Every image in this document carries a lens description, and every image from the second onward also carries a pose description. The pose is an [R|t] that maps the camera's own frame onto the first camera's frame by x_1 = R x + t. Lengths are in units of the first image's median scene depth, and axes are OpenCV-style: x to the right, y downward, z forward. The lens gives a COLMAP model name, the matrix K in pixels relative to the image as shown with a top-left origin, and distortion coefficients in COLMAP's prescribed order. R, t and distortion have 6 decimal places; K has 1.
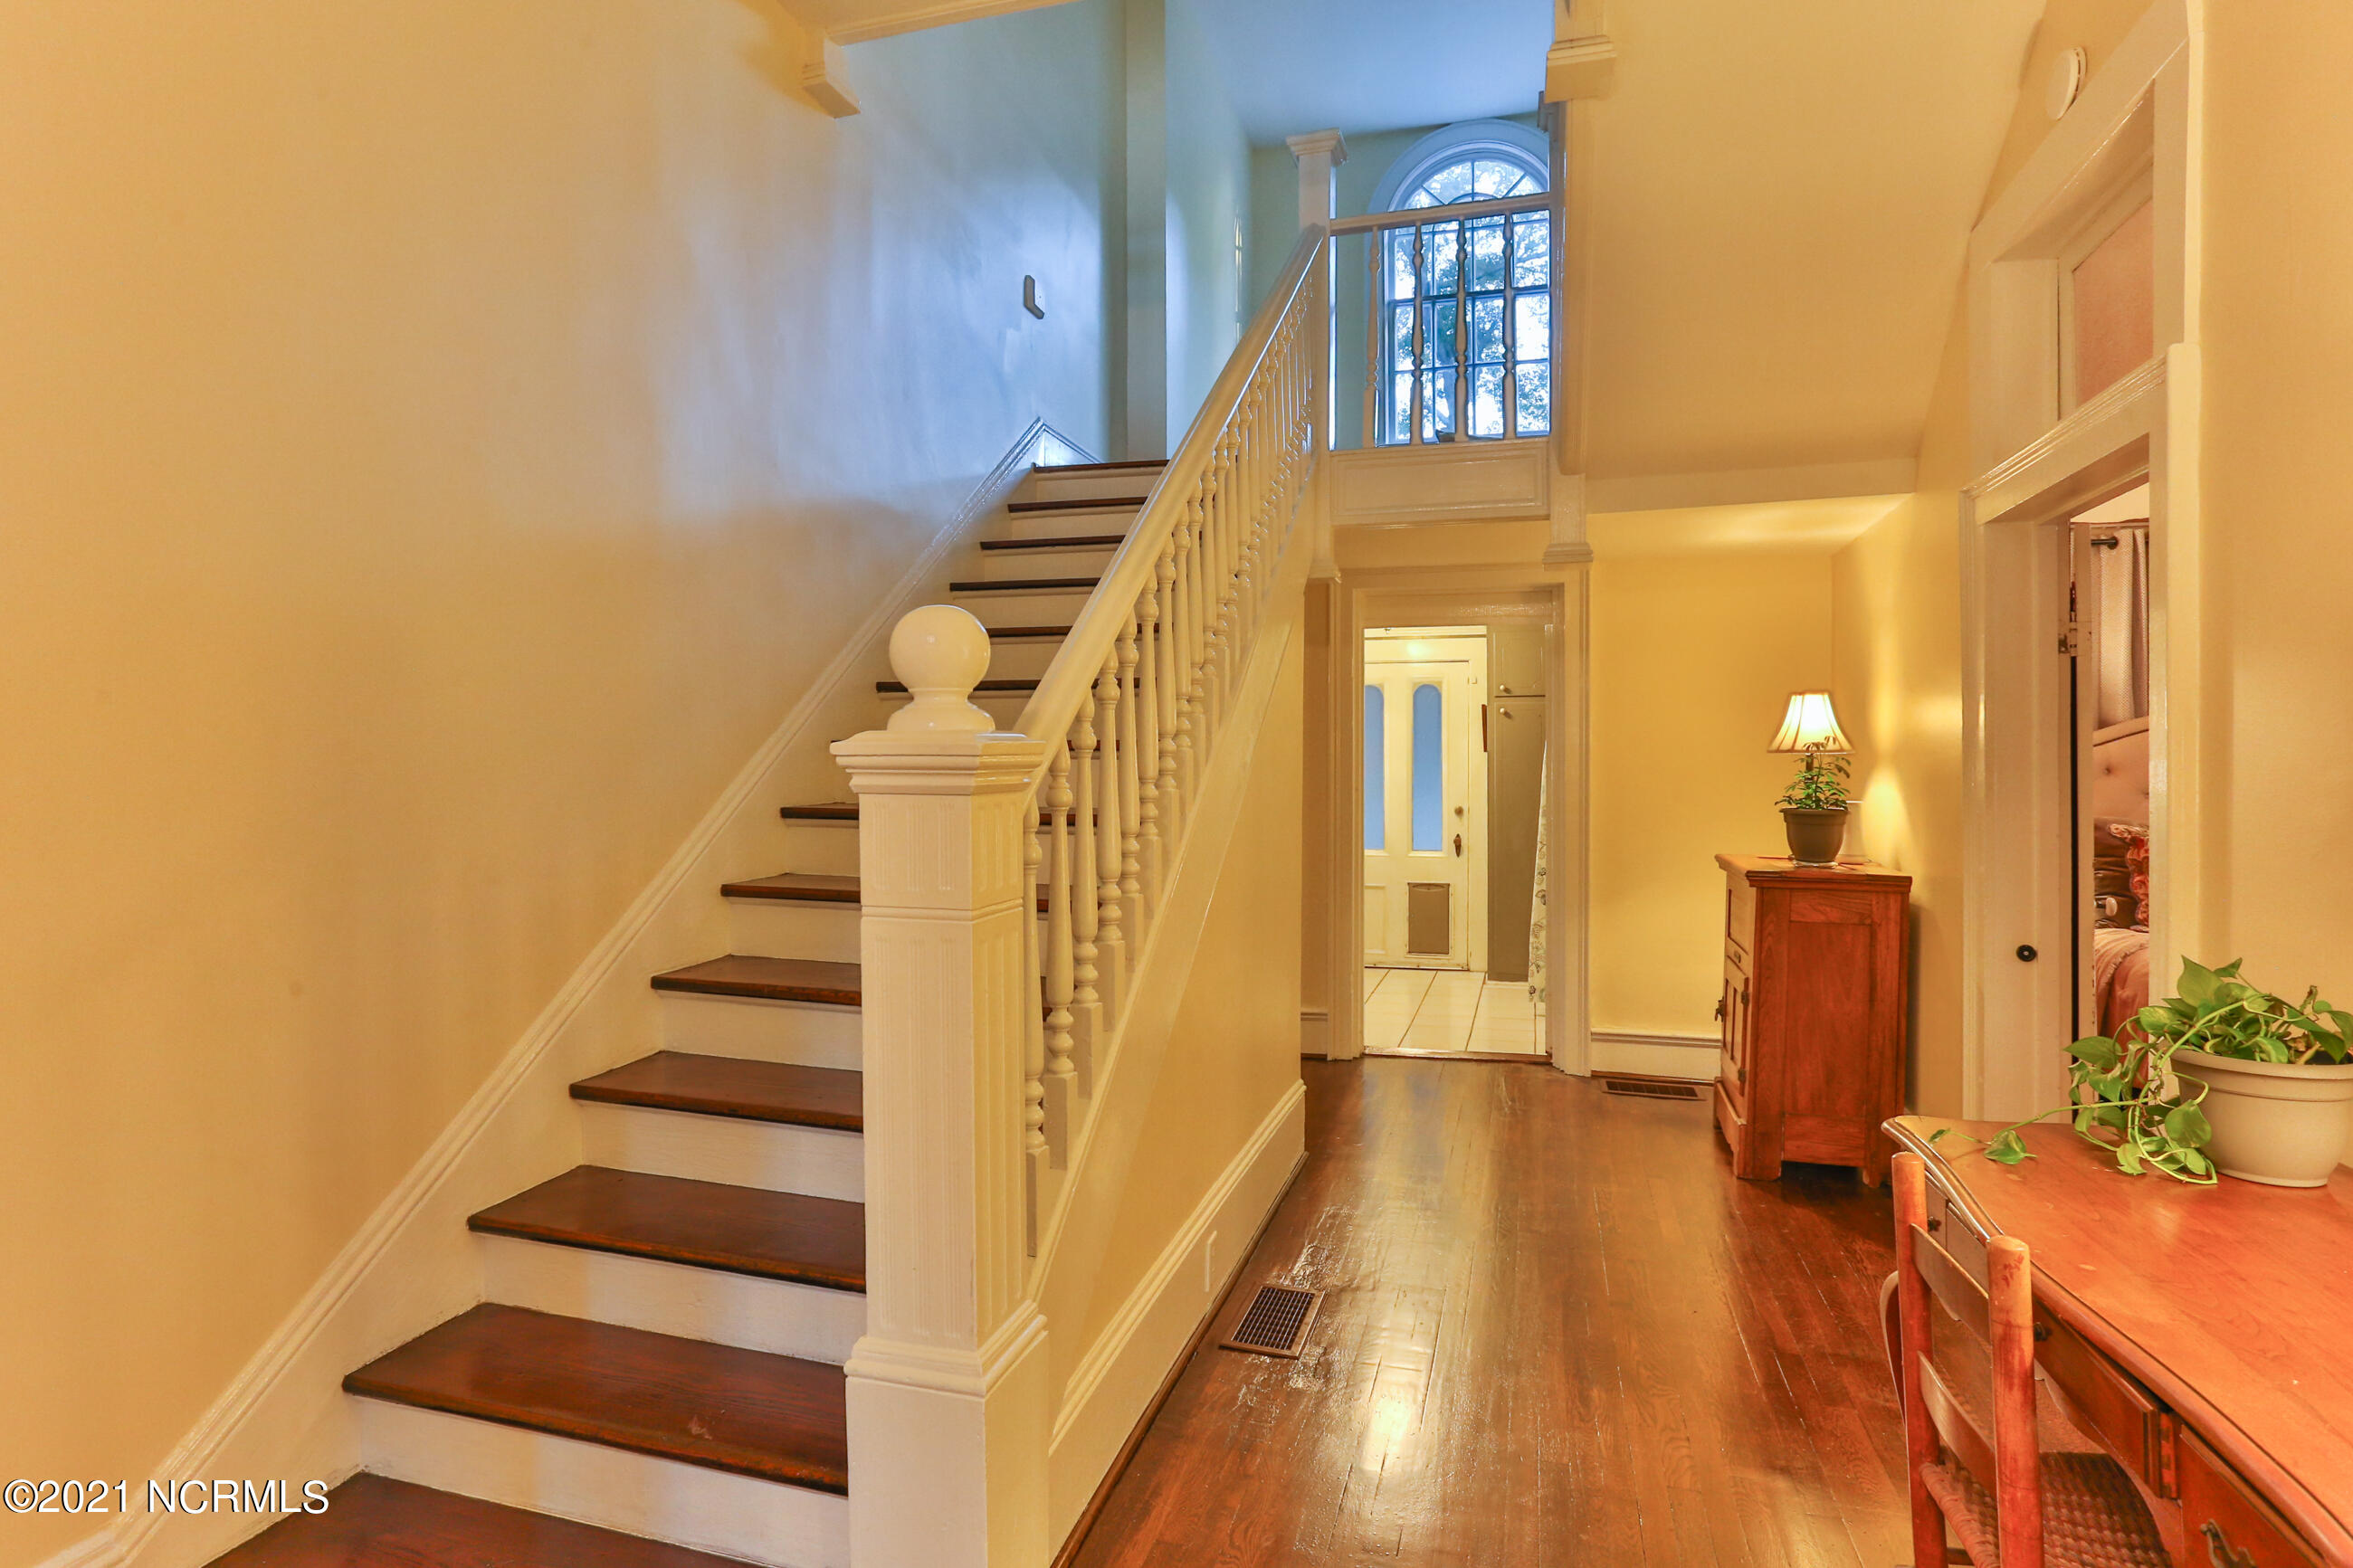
lens RADIAL K [[1230.5, 0, 1178.6], [0, 1230.5, 774.3], [0, 0, 1]] dist [-0.002705, 0.004479]
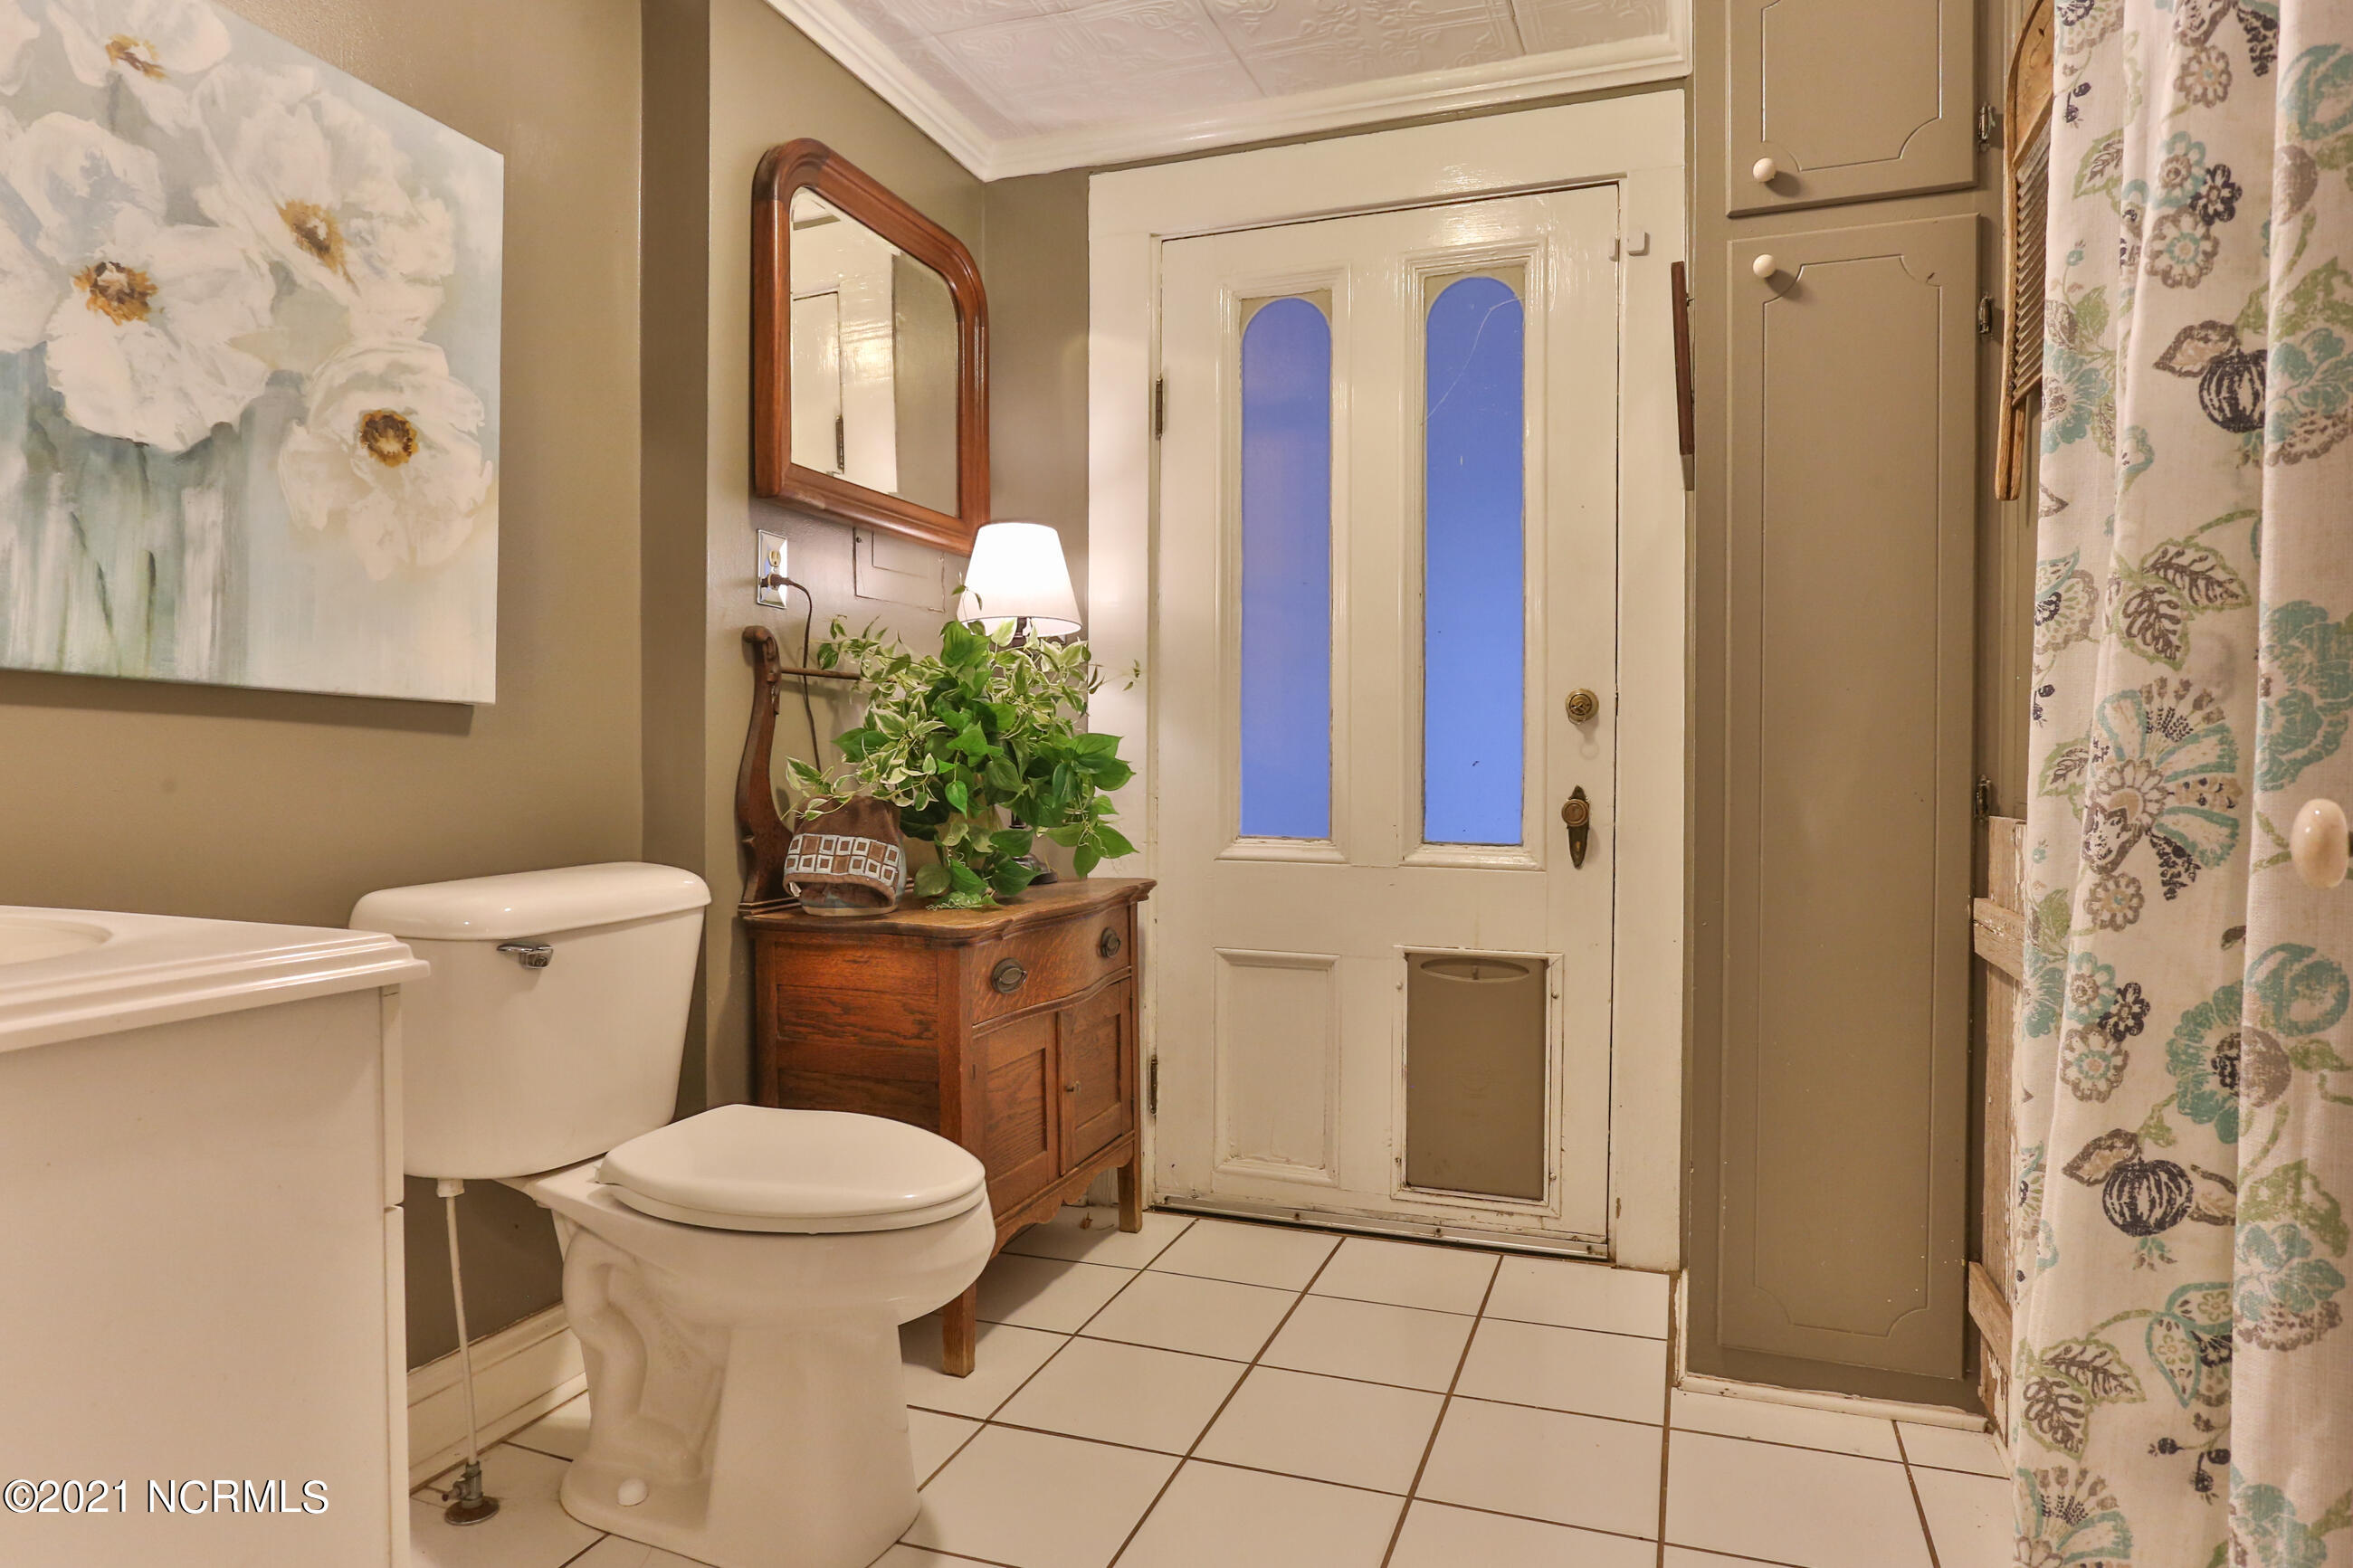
lens RADIAL K [[1352.1, 0, 1171.5], [0, 1352.1, 775.2], [0, 0, 1]] dist [-0.047594, -0.000308]
pose [[0.995478, 0.006805, -0.094749, 0.163085], [-0.004735, 0.999745, 0.022059, 0.039334], [0.094875, -0.021511, 0.995257, 0.682833]]
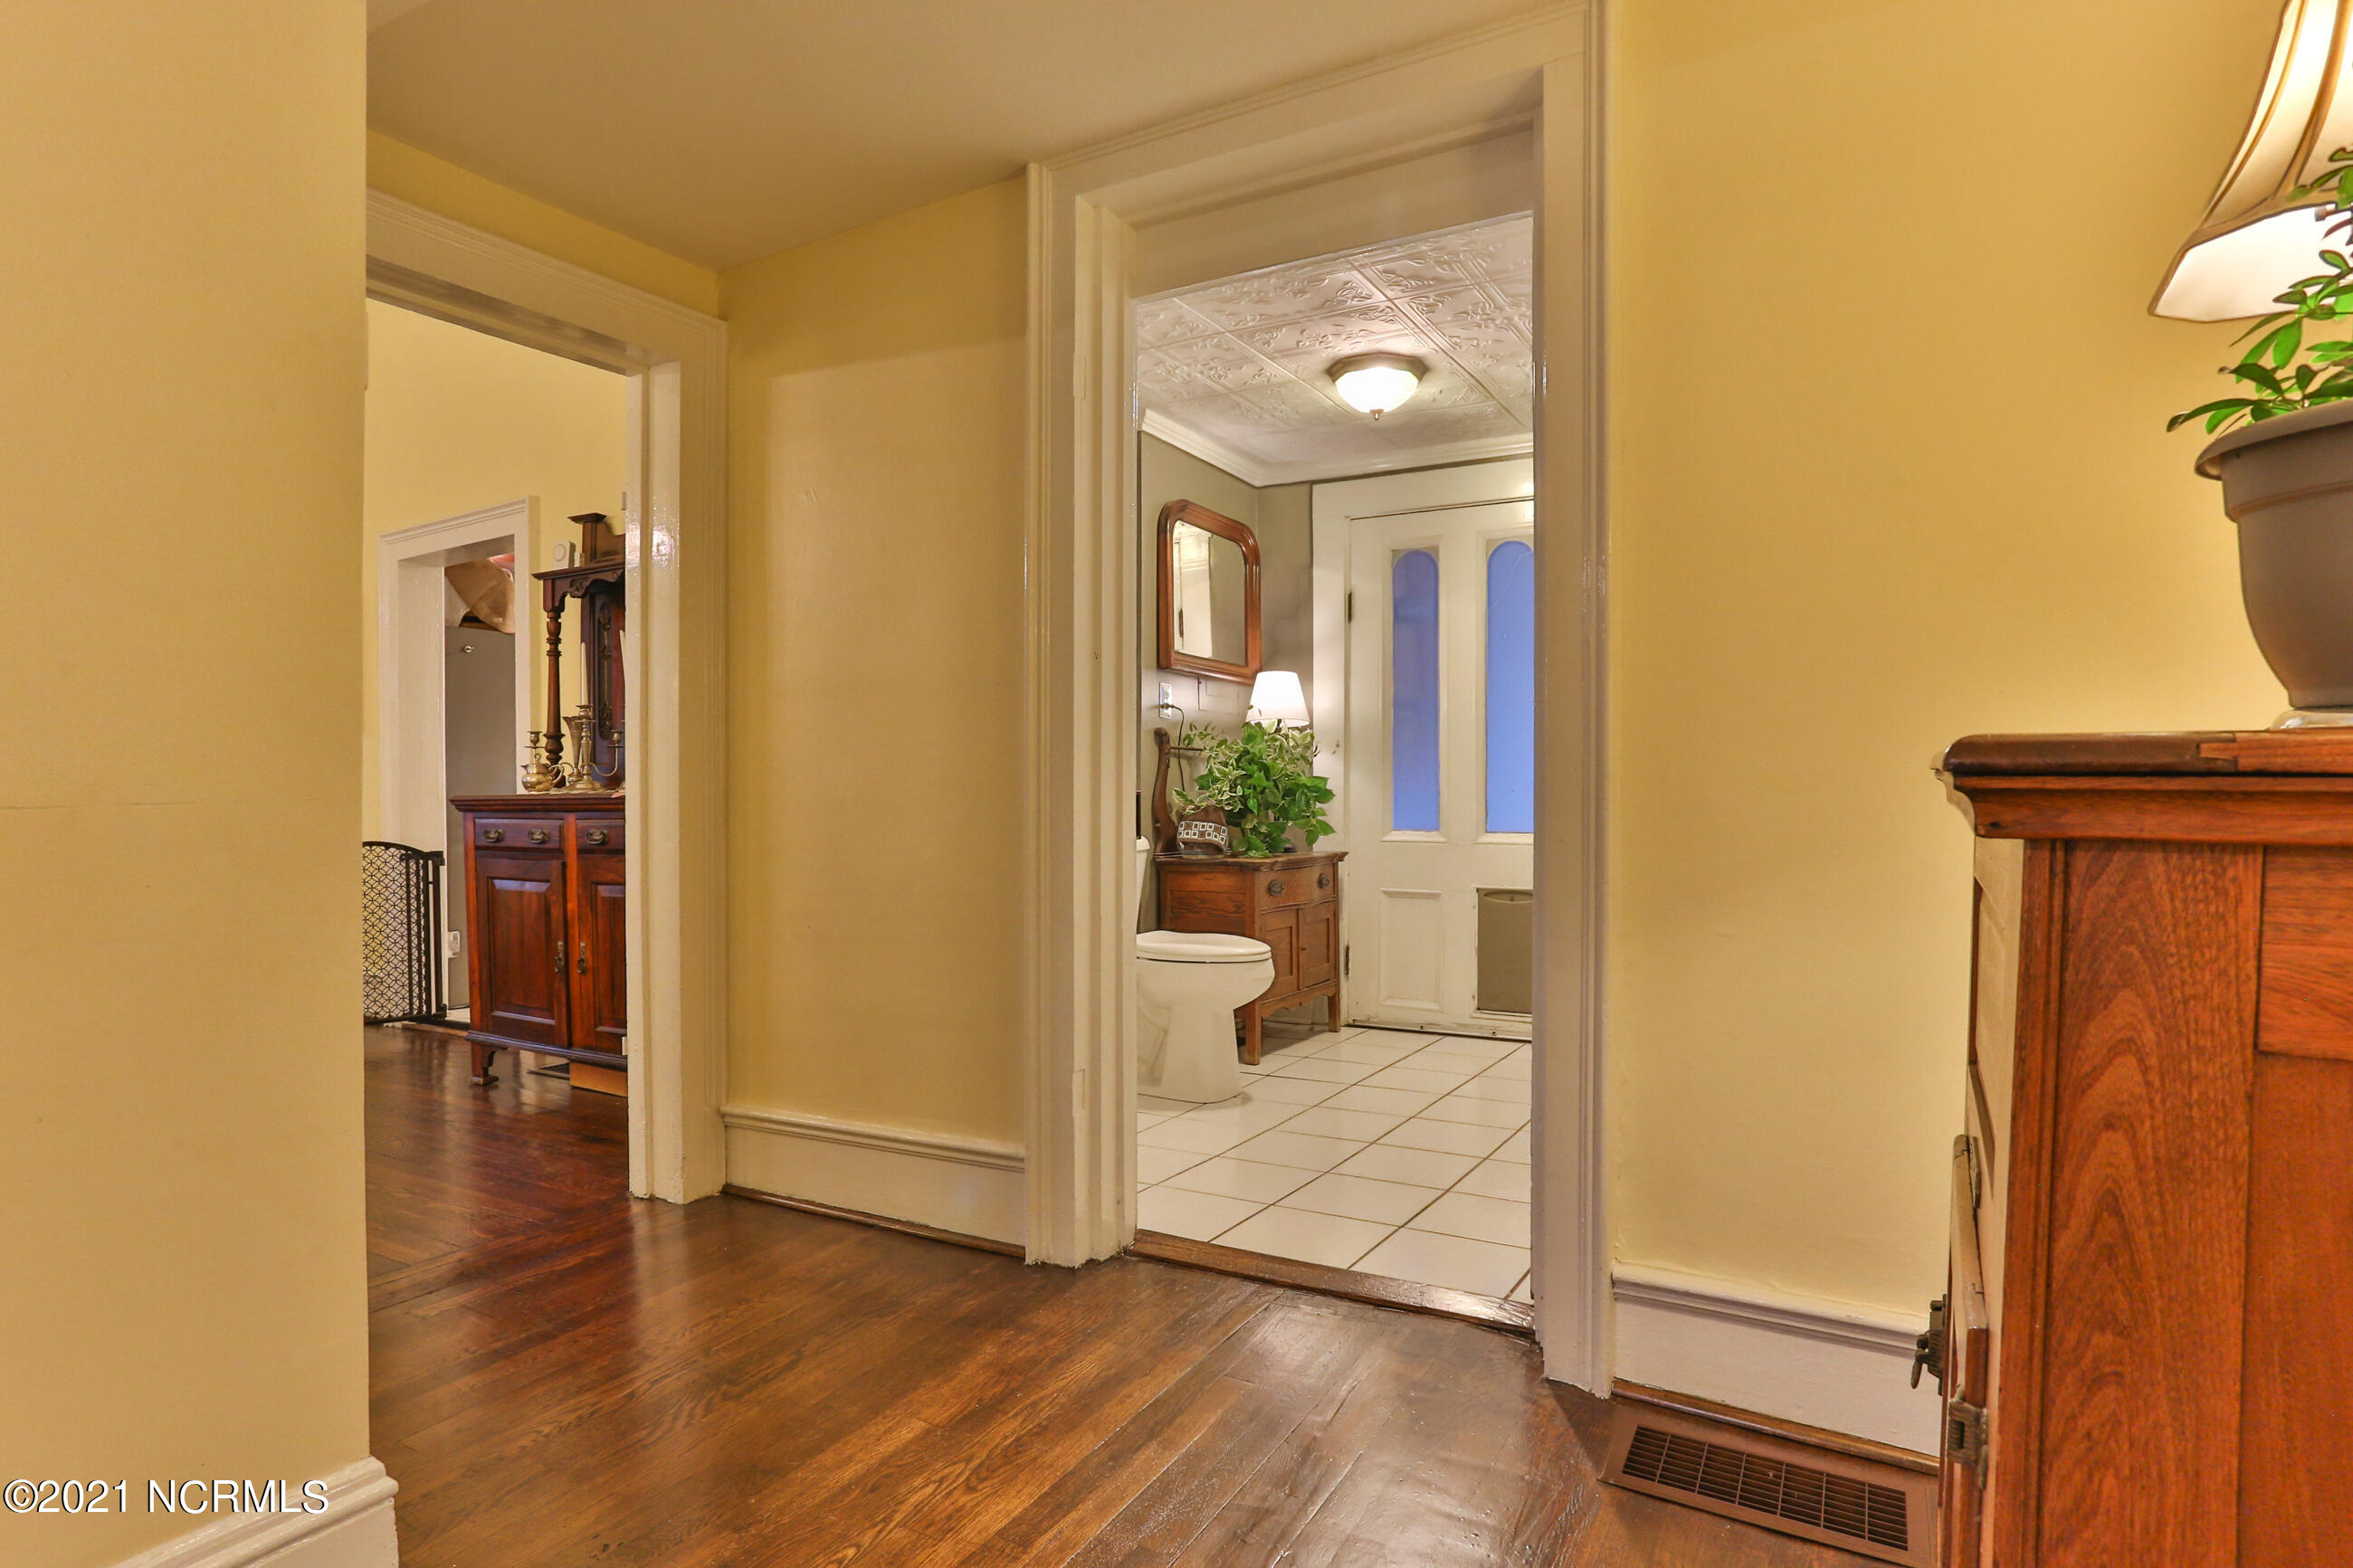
lens RADIAL K [[1230.5, 0, 1189.1], [0, 1230.5, 794.5], [0, 0, 1]] dist [-0.002705, 0.004479]
pose [[0.966514, 0.003203, -0.256596, 0.207020], [-0.002569, 0.999993, 0.002807, 0.043807], [0.256603, -0.002054, 0.966515, 0.414952]]
